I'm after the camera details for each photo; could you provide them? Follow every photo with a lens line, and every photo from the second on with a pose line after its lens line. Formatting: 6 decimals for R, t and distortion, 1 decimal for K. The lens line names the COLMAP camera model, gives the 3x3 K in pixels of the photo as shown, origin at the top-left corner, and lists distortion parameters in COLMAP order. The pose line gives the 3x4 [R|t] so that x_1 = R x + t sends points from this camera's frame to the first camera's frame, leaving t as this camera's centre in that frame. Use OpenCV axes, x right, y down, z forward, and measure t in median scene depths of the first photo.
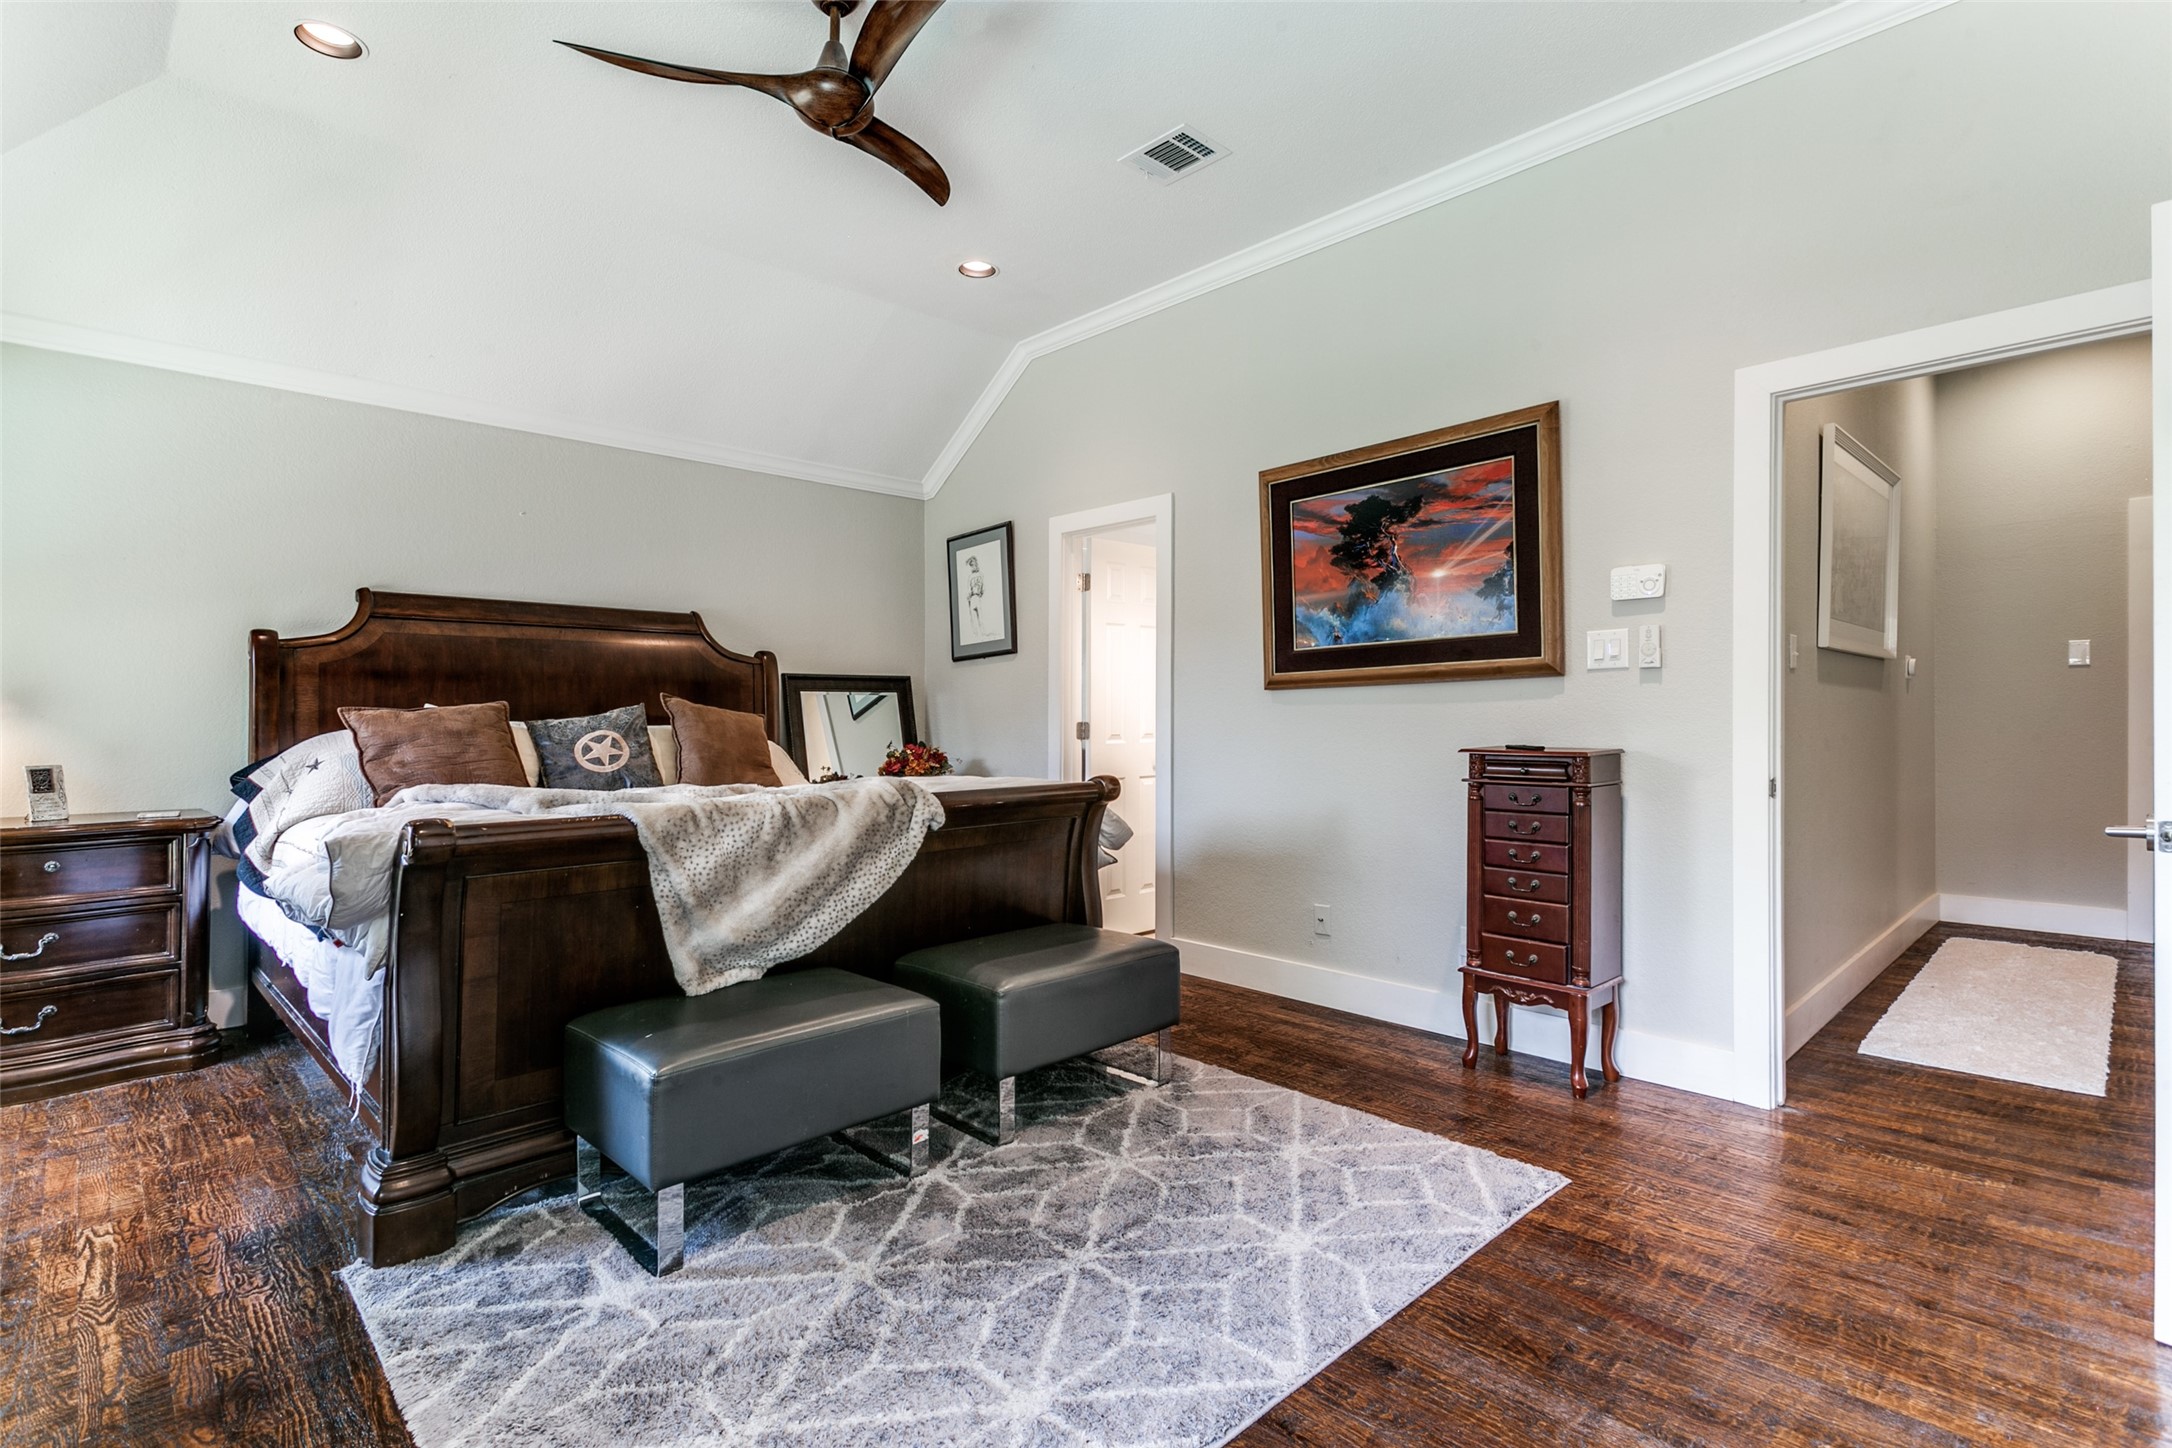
lens RADIAL K [[1039.5, 0, 1090.9], [0, 1039.5, 715.1], [0, 0, 1]] dist [0.012513, -0.004556]
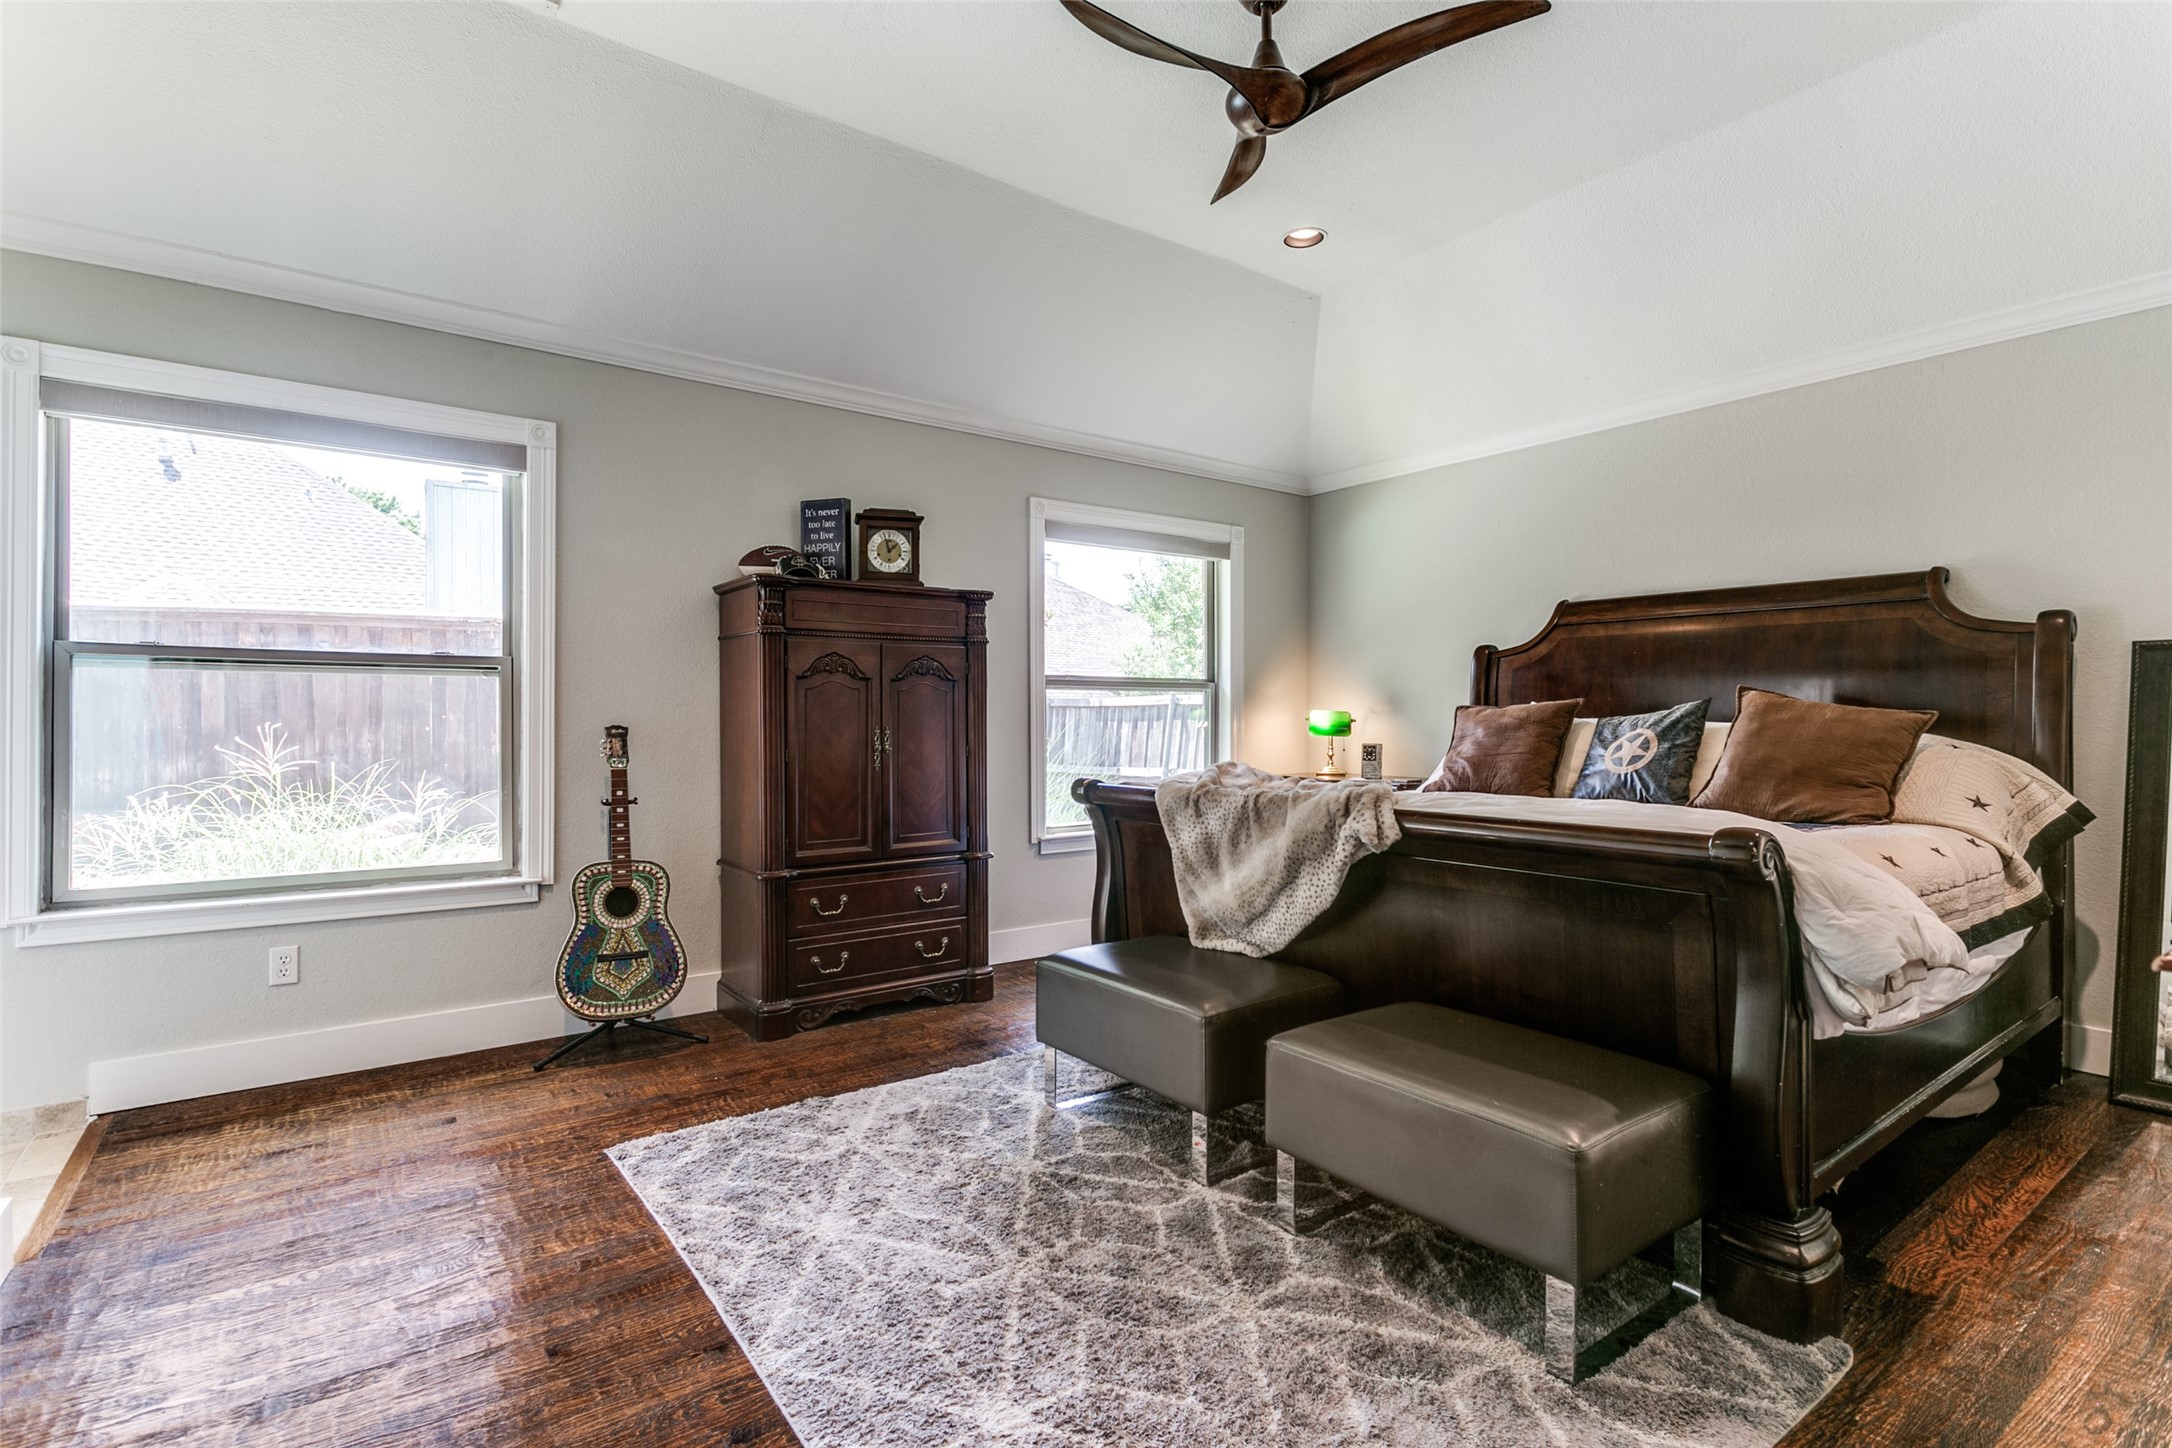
lens RADIAL K [[1039.5, 0, 1093.1], [0, 1039.5, 716.4], [0, 0, 1]] dist [0.012513, -0.004556]
pose [[-0.131580, 0.010010, -0.991255, 0.790197], [-0.000029, 0.999949, 0.010101, -0.009217], [0.991306, 0.001358, -0.131573, 0.987486]]
